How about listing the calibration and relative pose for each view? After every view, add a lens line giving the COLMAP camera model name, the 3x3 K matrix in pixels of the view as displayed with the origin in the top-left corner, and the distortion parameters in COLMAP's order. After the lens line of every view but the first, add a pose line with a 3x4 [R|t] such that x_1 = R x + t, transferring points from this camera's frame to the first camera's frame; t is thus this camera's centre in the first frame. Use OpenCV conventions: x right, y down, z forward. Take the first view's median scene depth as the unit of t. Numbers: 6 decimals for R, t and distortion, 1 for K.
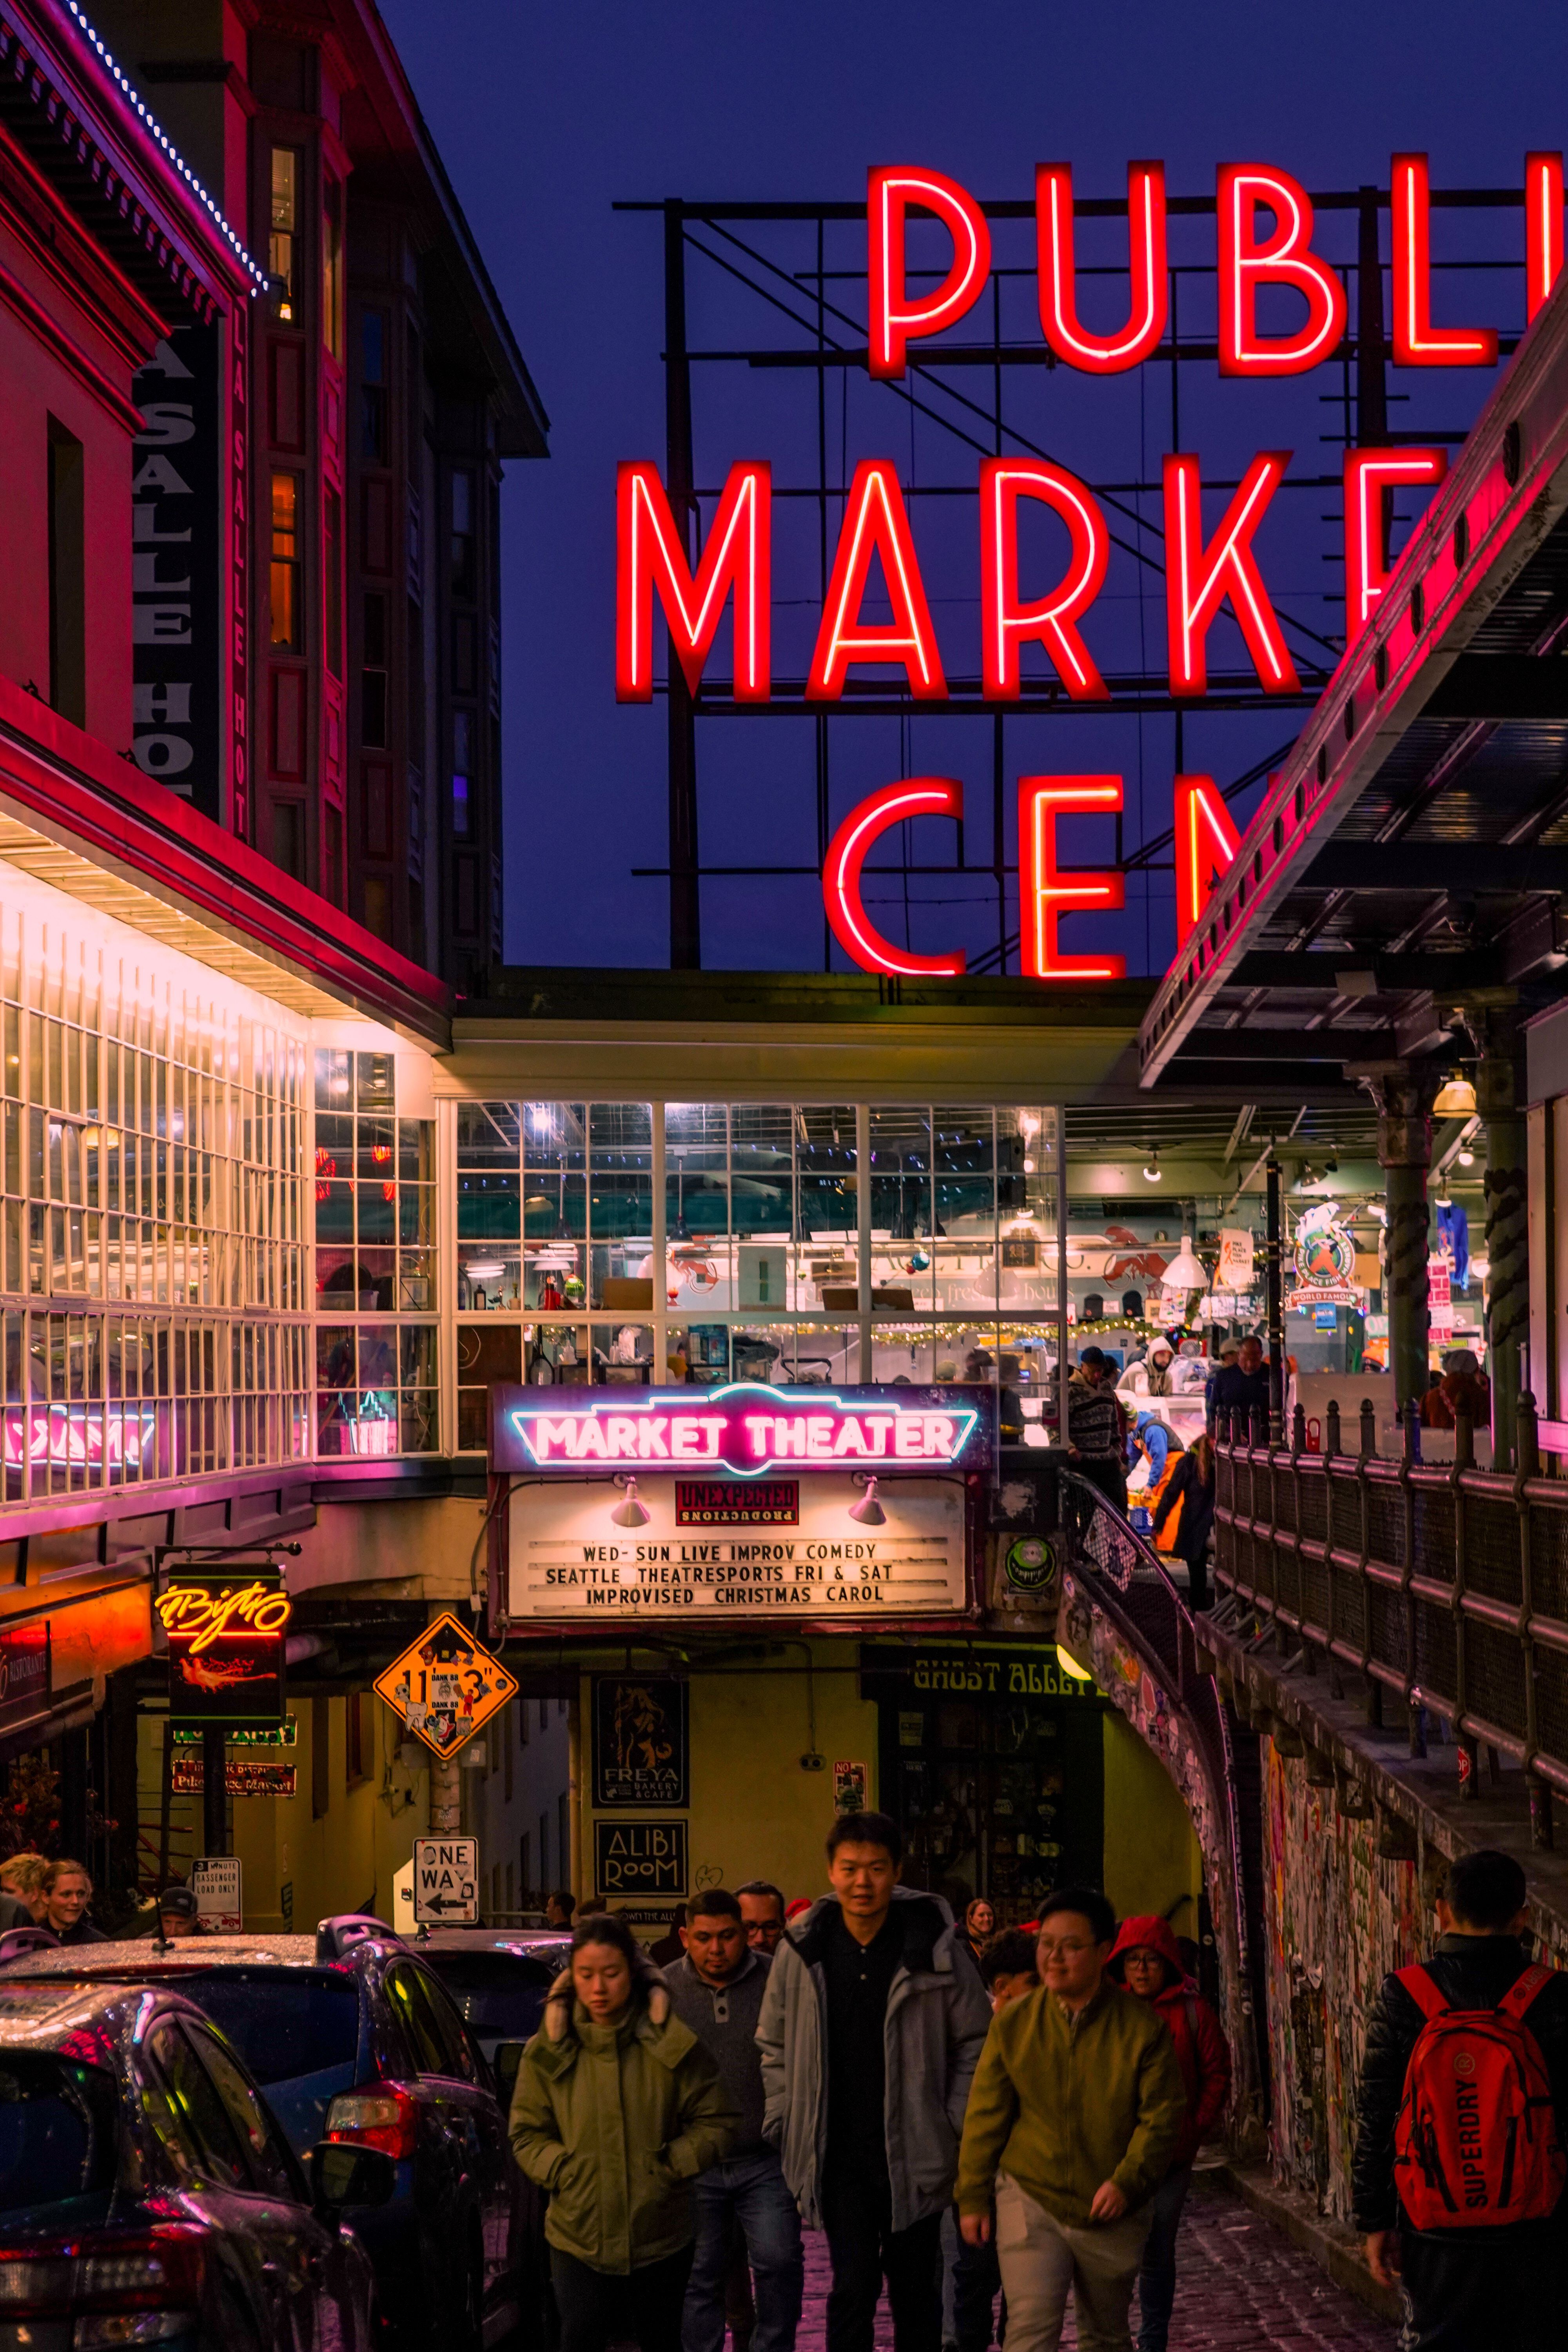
lens RADIAL K [[4750.1, 0, 786.7], [0, 4750.1, 1172.4], [0, 0, 1]] dist [-0.057589, -0.126811]
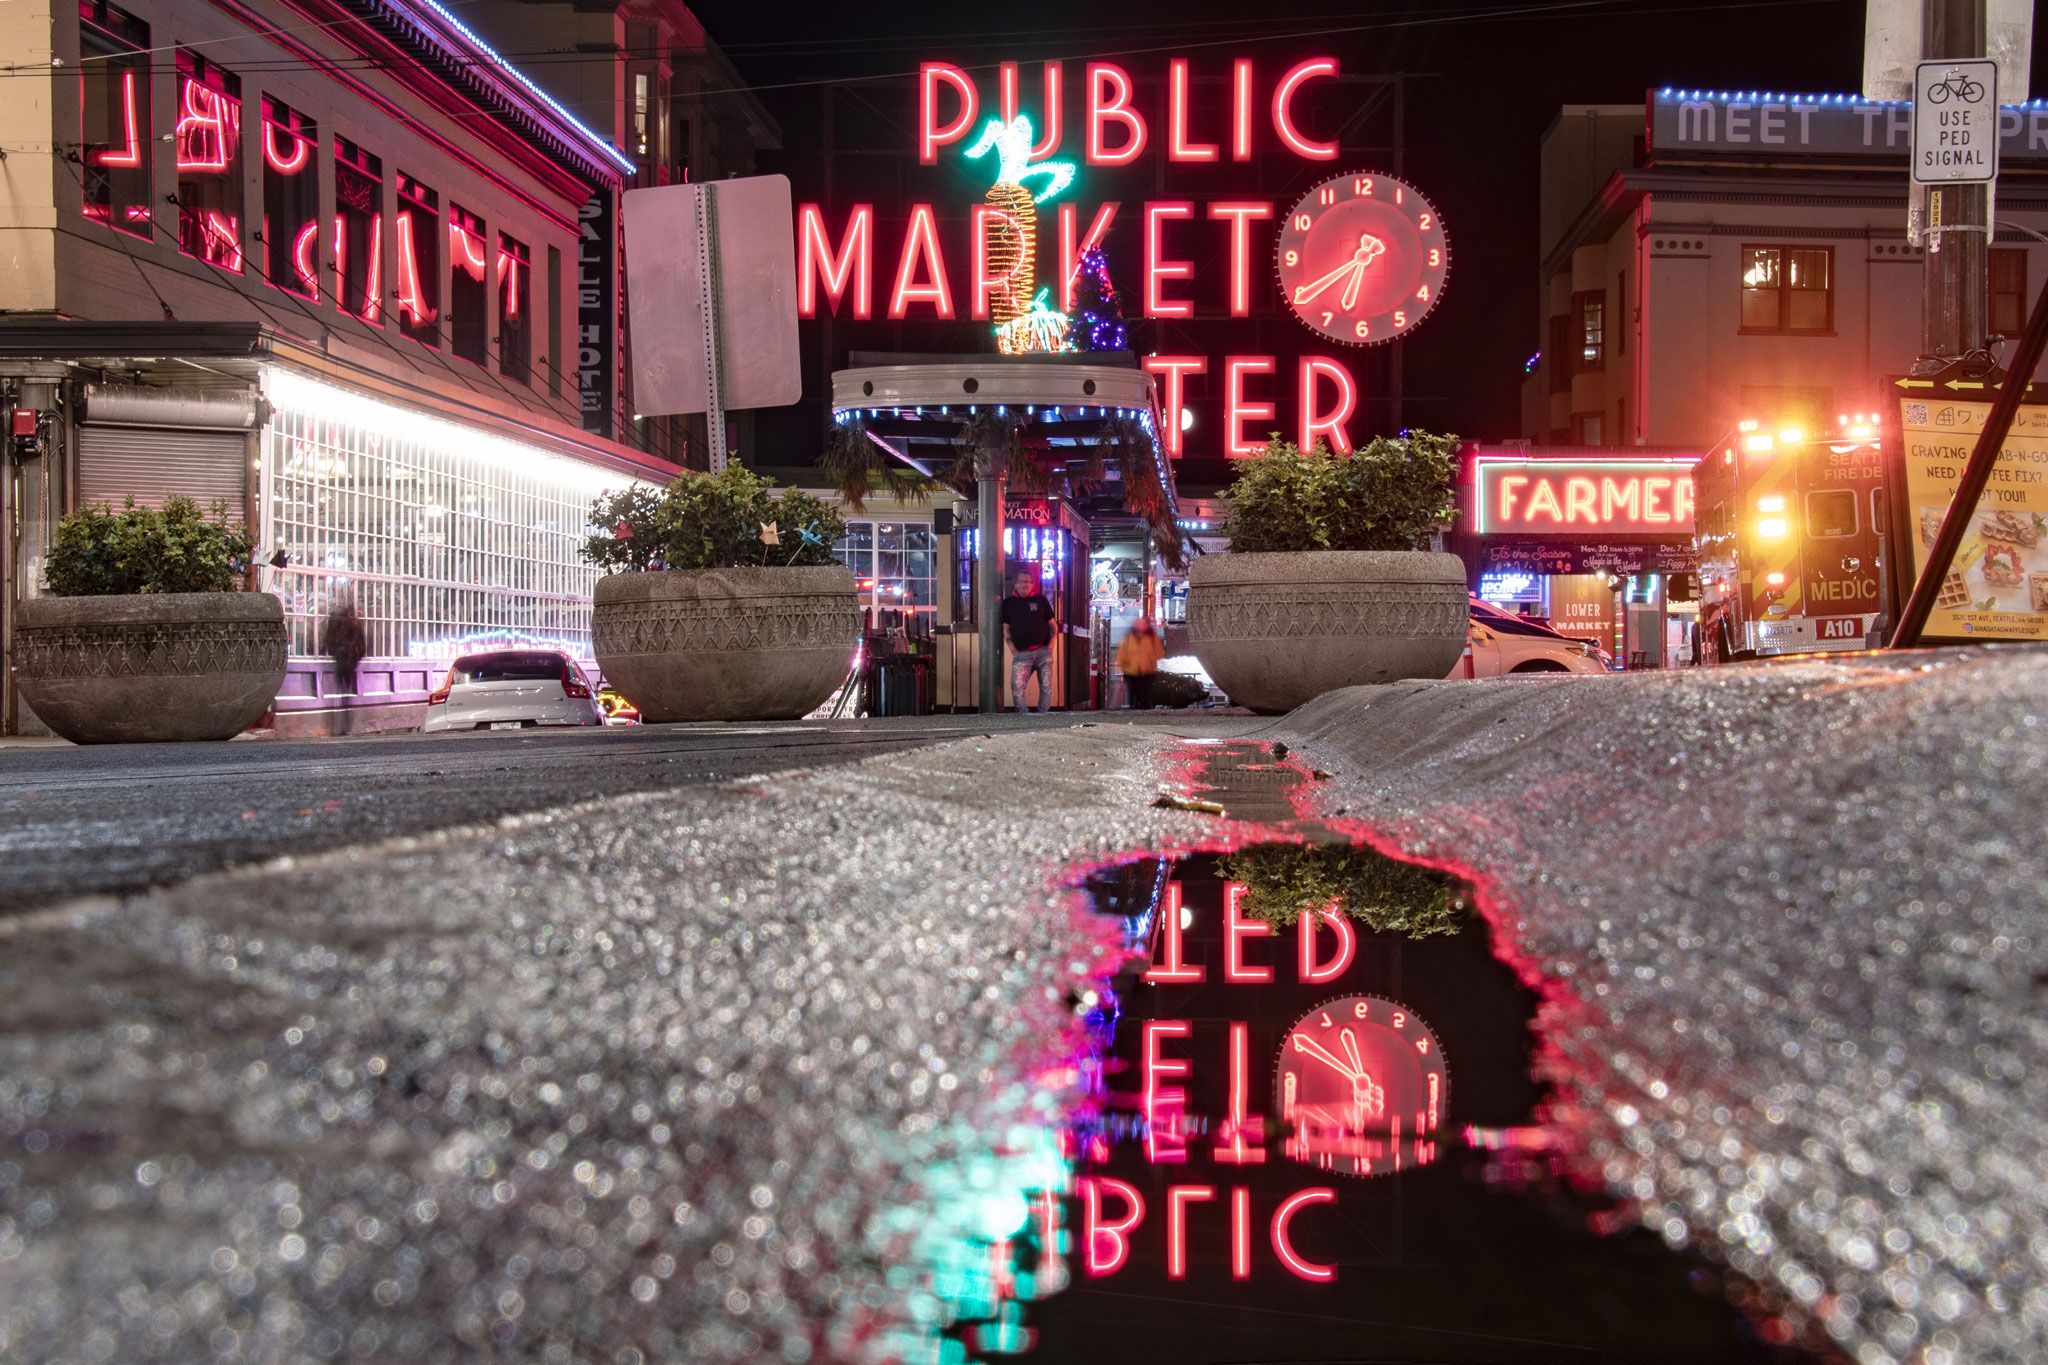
lens RADIAL K [[4151.1, 0, 1013.7], [0, 4151.1, 604.1], [0, 0, 1]] dist [0.198372, 0.542646]
pose [[0.999834, 0.011759, -0.013907, 0.087791], [-0.011403, 0.999613, 0.025376, -0.020288], [0.014200, -0.025213, 0.999581, -0.857228]]
